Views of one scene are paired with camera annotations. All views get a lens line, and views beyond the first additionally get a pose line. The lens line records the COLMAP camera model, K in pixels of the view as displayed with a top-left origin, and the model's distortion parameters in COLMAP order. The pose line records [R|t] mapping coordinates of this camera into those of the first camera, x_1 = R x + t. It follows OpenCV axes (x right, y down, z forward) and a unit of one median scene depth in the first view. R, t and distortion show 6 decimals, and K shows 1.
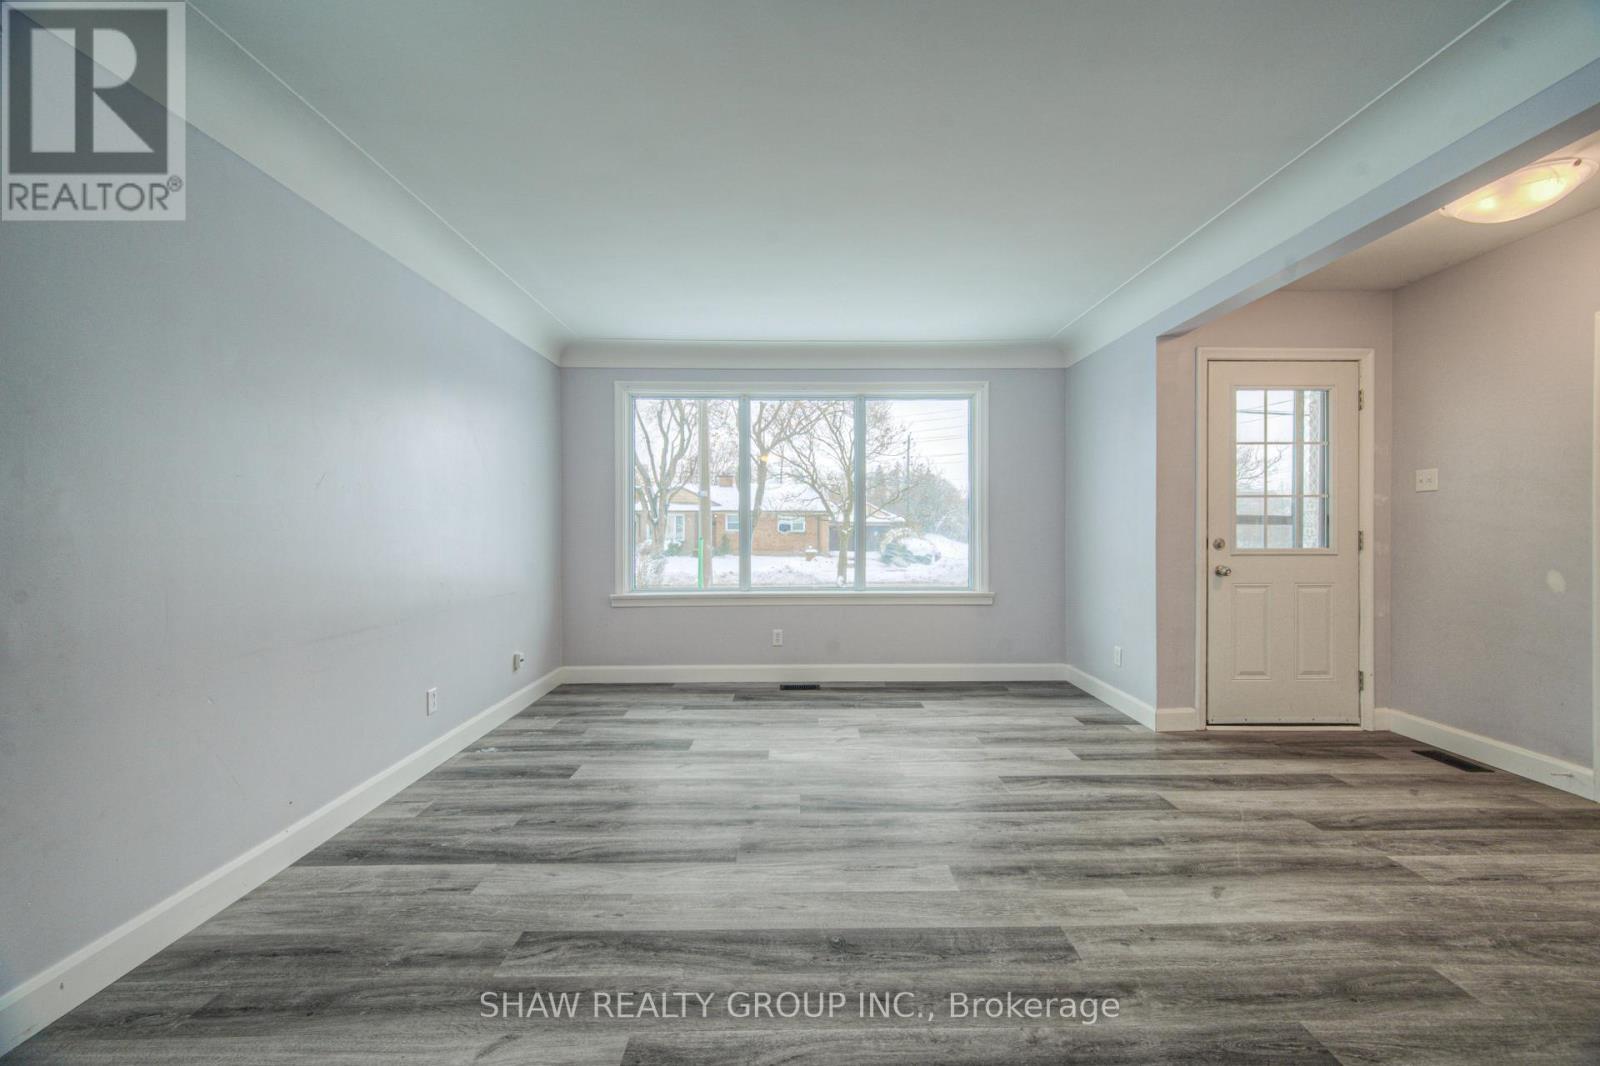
lens RADIAL K [[633.8, 0, 800.0], [0, 633.8, 533.0], [0, 0, 1]] dist [-0.000564, -0.000222]
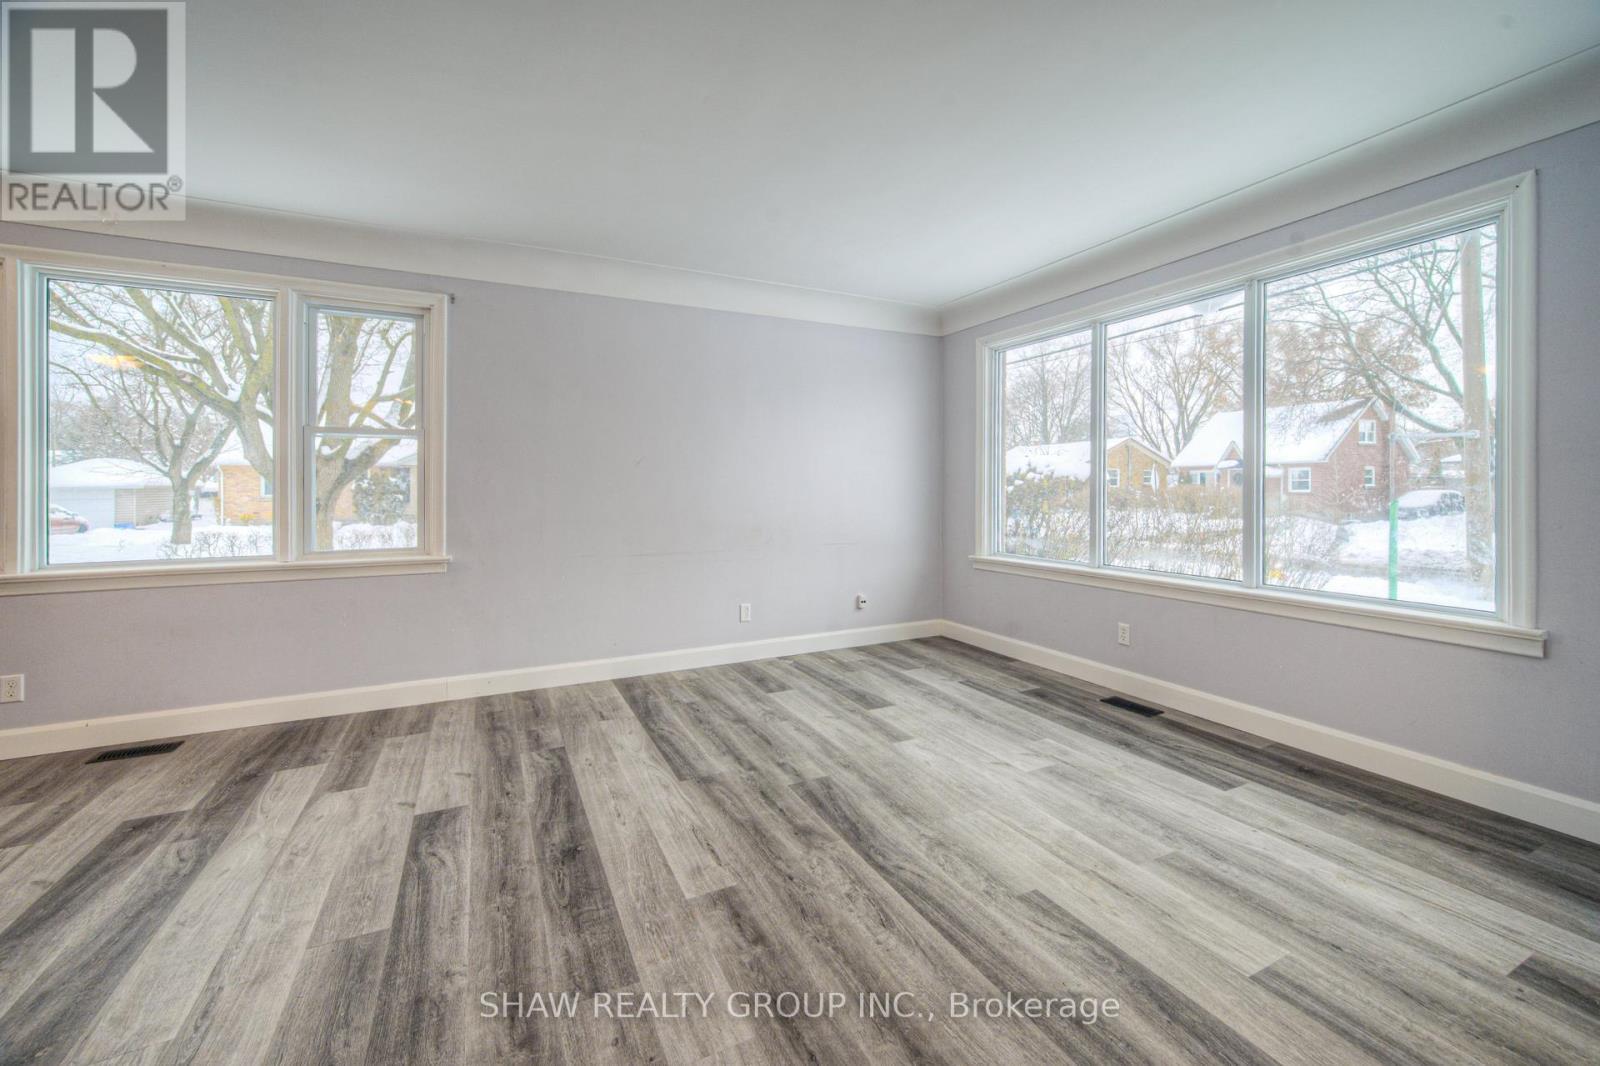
lens RADIAL K [[644.4, 0, 803.0], [0, 644.4, 489.3], [0, 0, 1]] dist [0.000122, 0.000008]
pose [[0.438352, 0.002877, -0.898799, 0.645045], [-0.007305, 0.999973, -0.000361, -0.005123], [0.898774, 0.006724, 0.438361, 0.426725]]
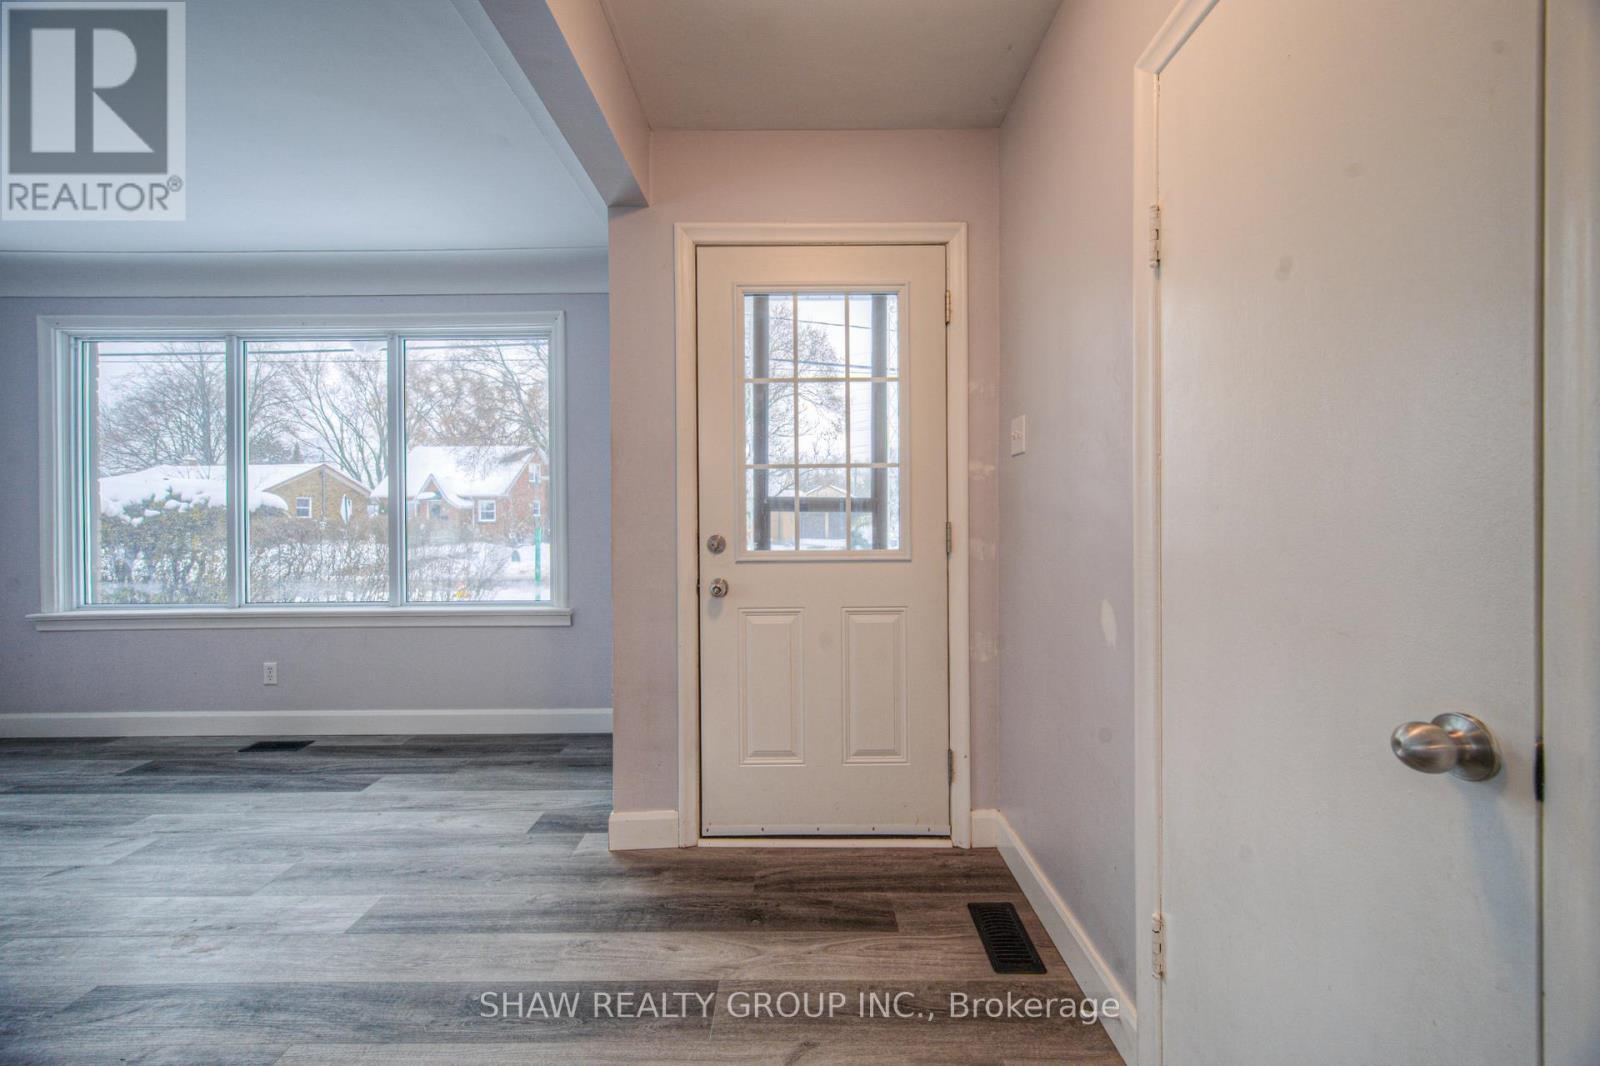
lens RADIAL K [[632.7, 0, 801.5], [0, 632.7, 523.6], [0, 0, 1]] dist [-0.000170, 0.000401]
pose [[0.999948, -0.004929, -0.008886, 0.756316], [0.004968, 0.999978, 0.004452, -0.005029], [0.008864, -0.004496, 0.999951, 0.391015]]
